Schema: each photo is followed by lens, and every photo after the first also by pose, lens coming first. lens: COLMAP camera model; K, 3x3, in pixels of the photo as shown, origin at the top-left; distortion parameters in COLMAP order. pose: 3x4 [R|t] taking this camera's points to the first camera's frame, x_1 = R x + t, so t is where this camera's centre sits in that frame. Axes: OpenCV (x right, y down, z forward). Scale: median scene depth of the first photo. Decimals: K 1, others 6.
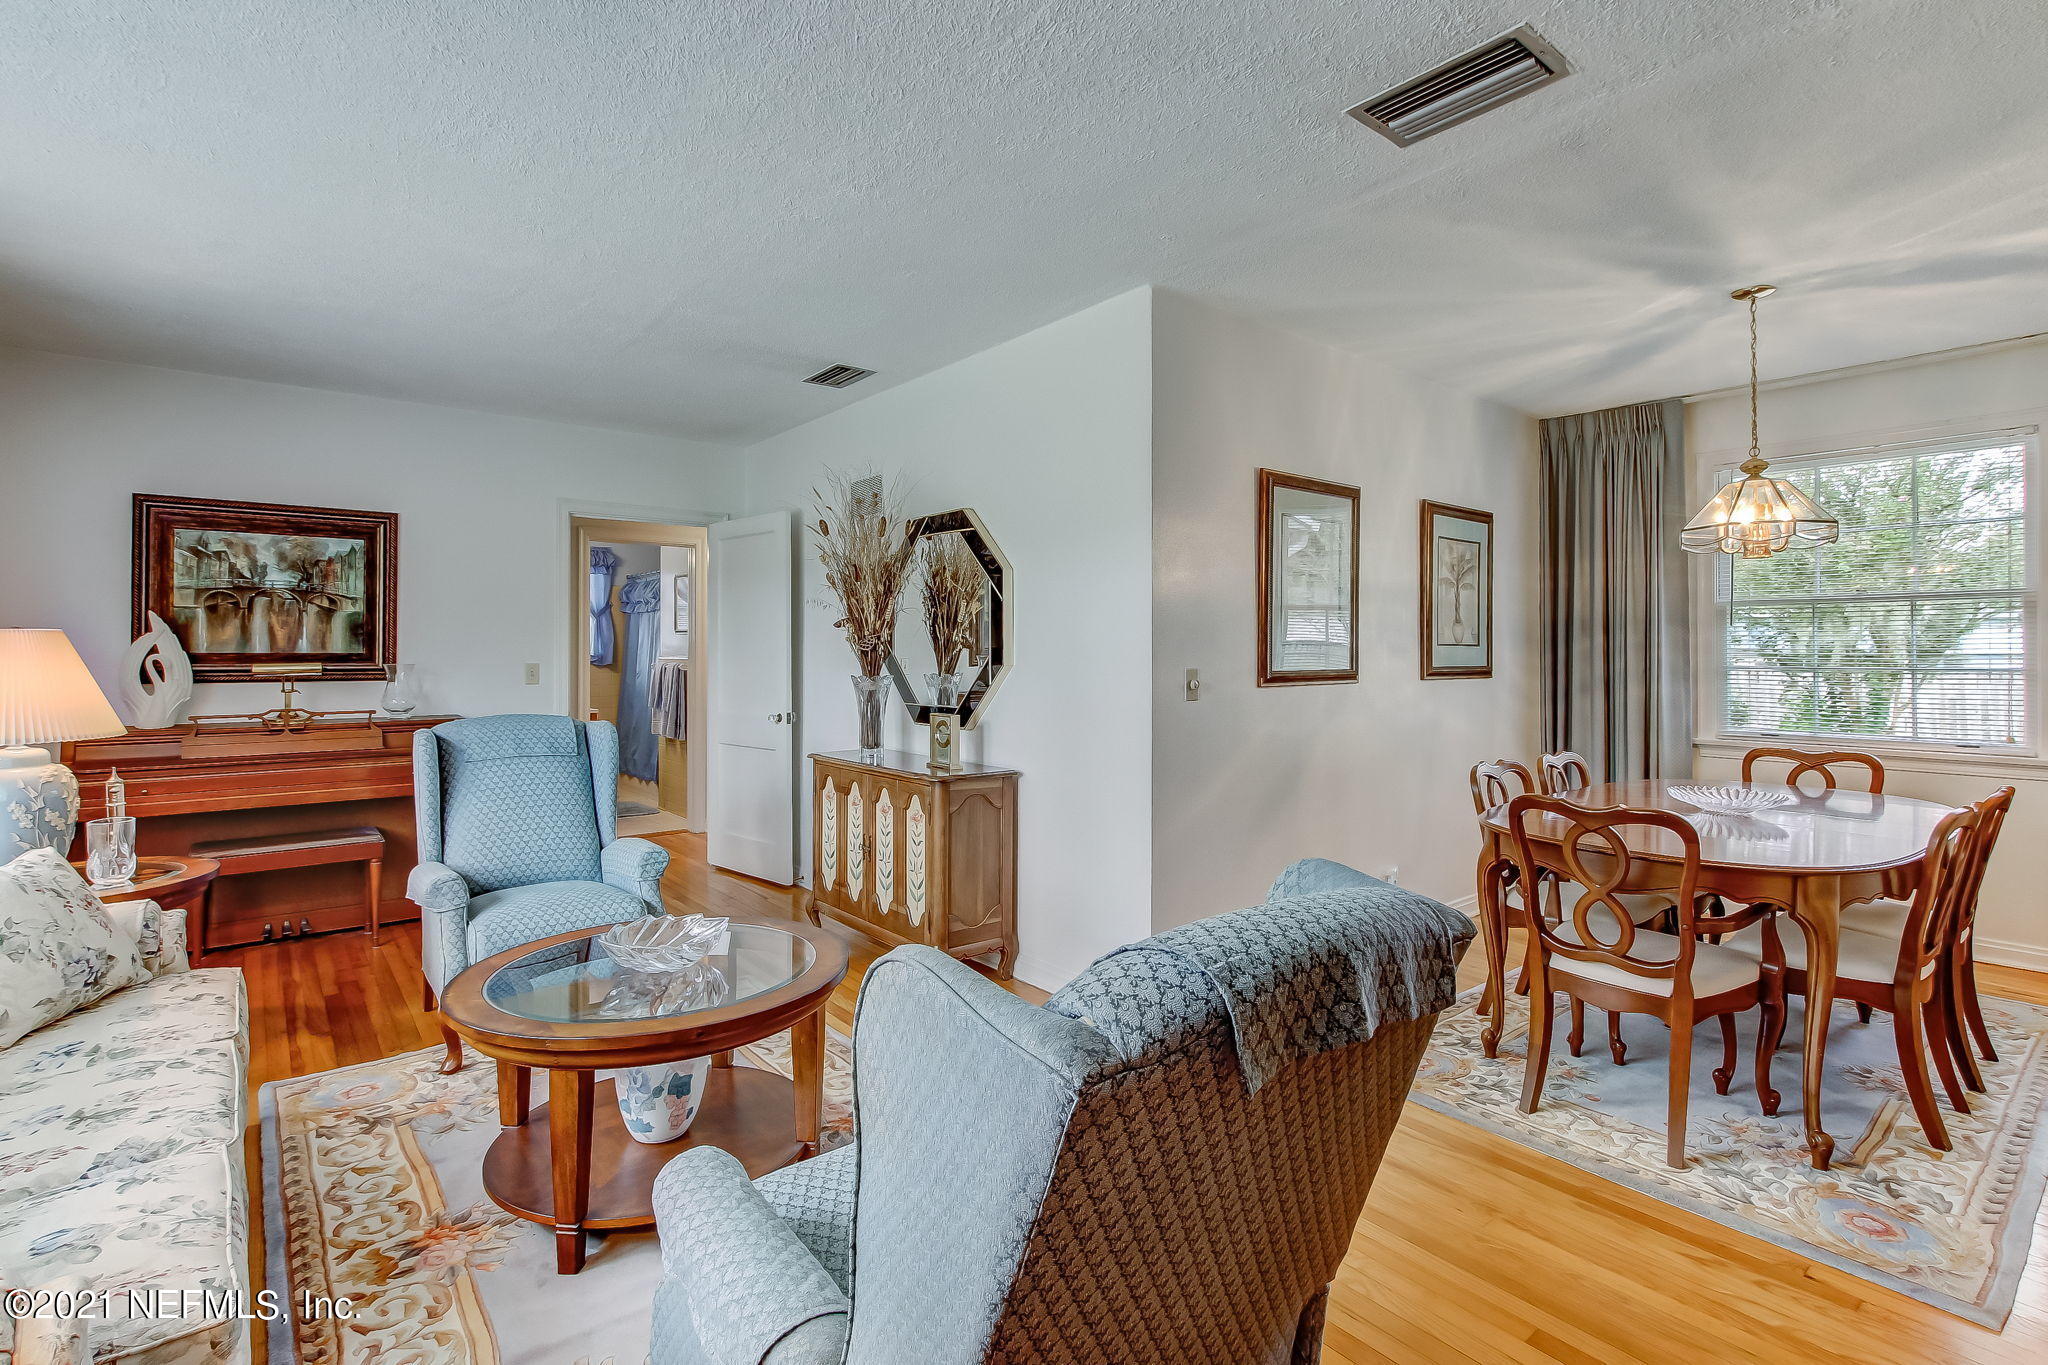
lens RADIAL K [[959.8, 0, 1027.8], [0, 959.8, 648.6], [0, 0, 1]] dist [-0.002332, -0.000282]
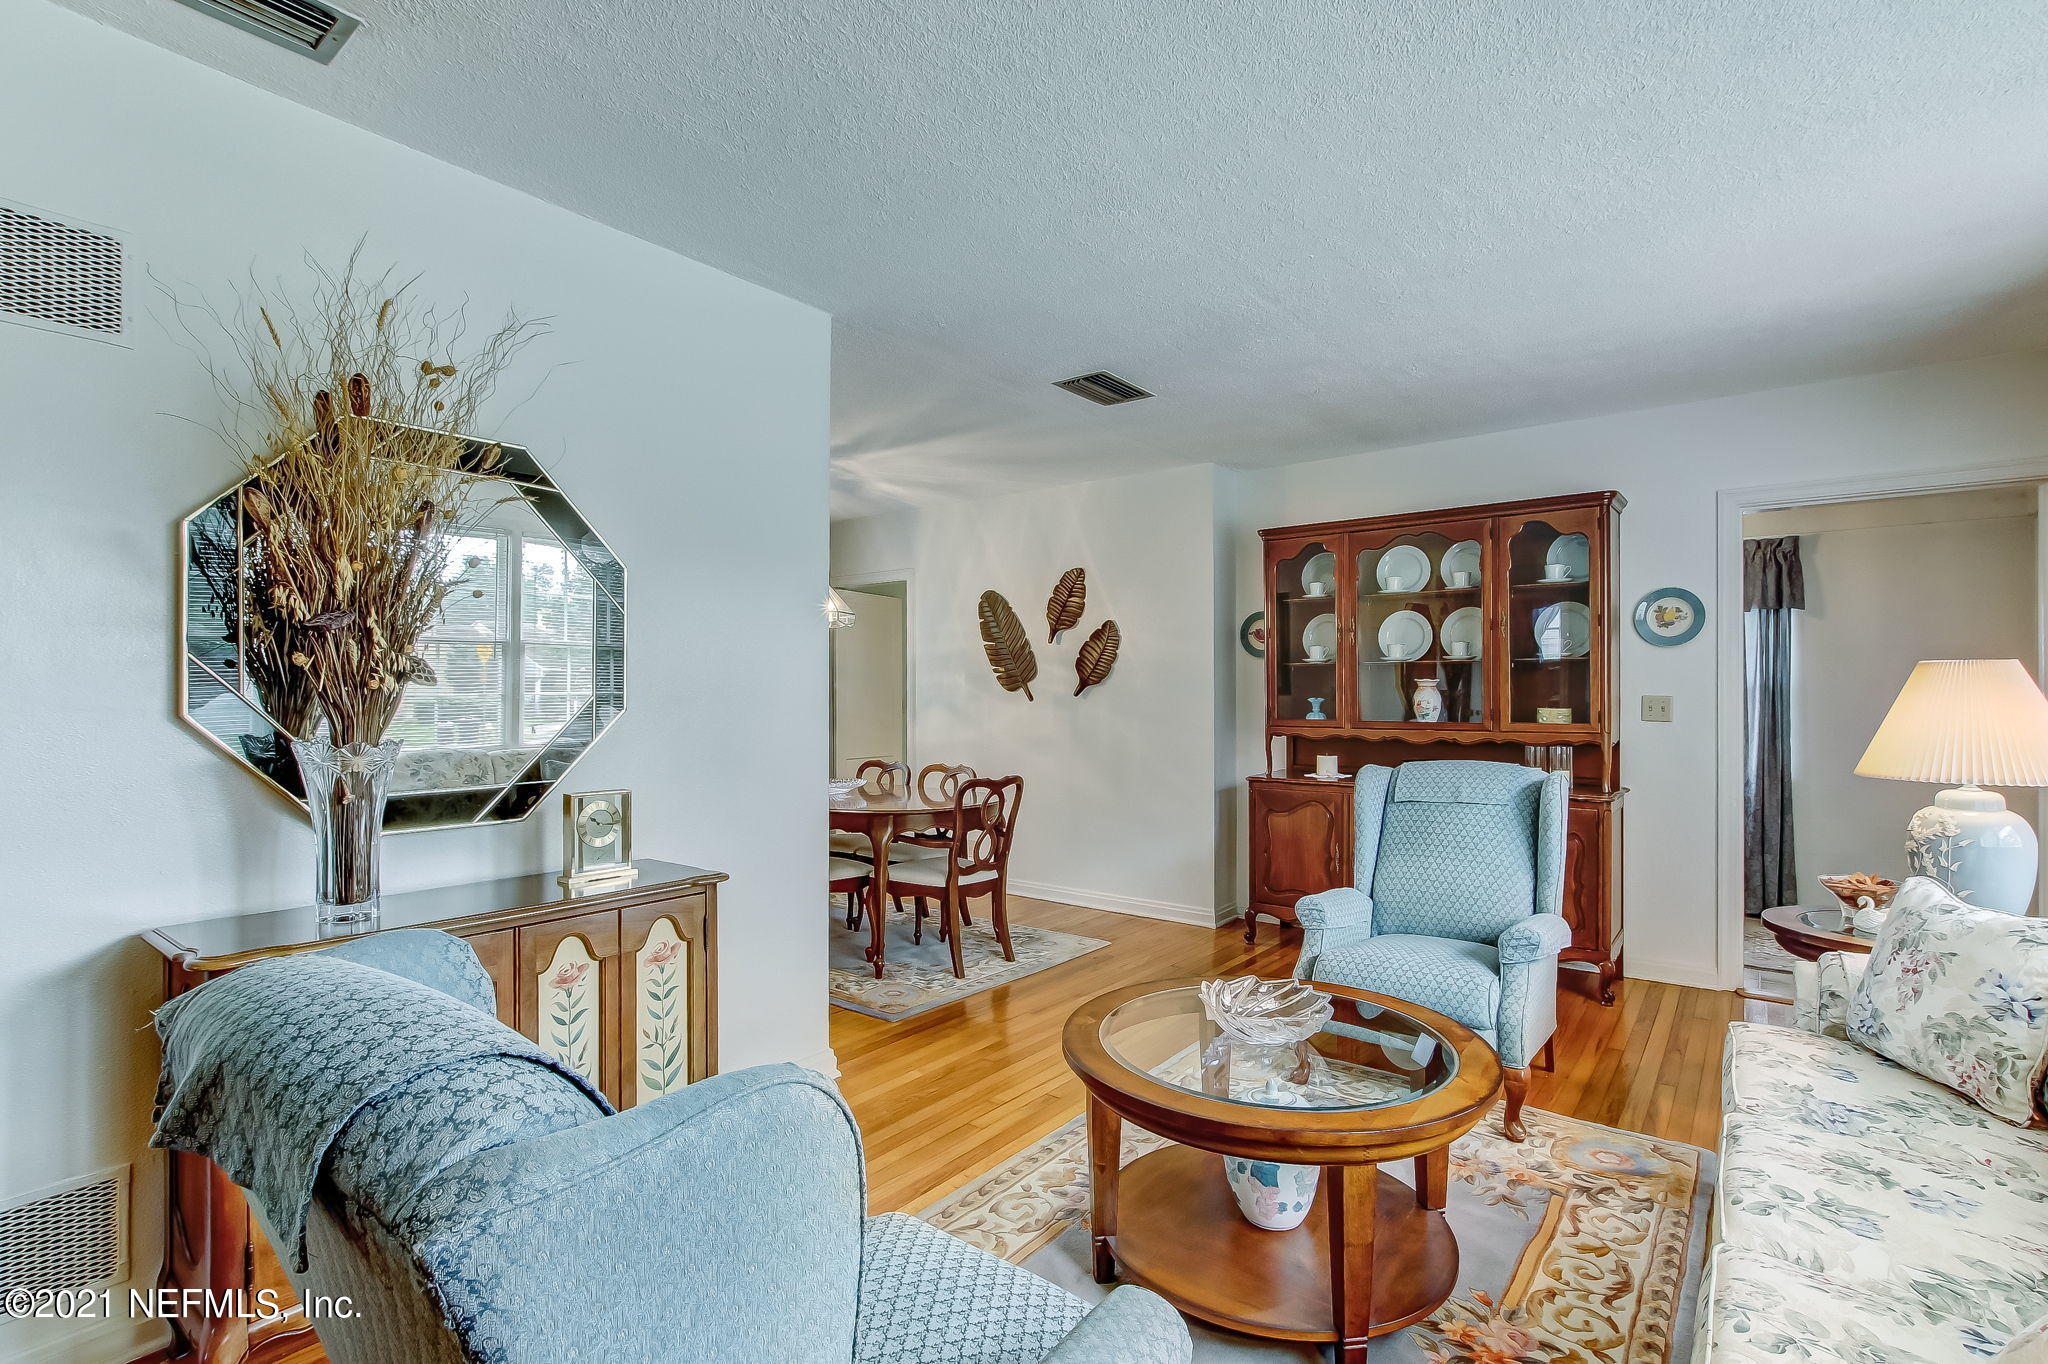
lens RADIAL K [[958.1, 0, 1006.0], [0, 958.1, 692.1], [0, 0, 1]] dist [-0.002738, 0.000204]
pose [[-0.205352, 0.001427, 0.978687, -1.463156], [-0.007432, 0.999968, -0.003017, 0.010270], [-0.978660, -0.007893, -0.205335, 1.720142]]
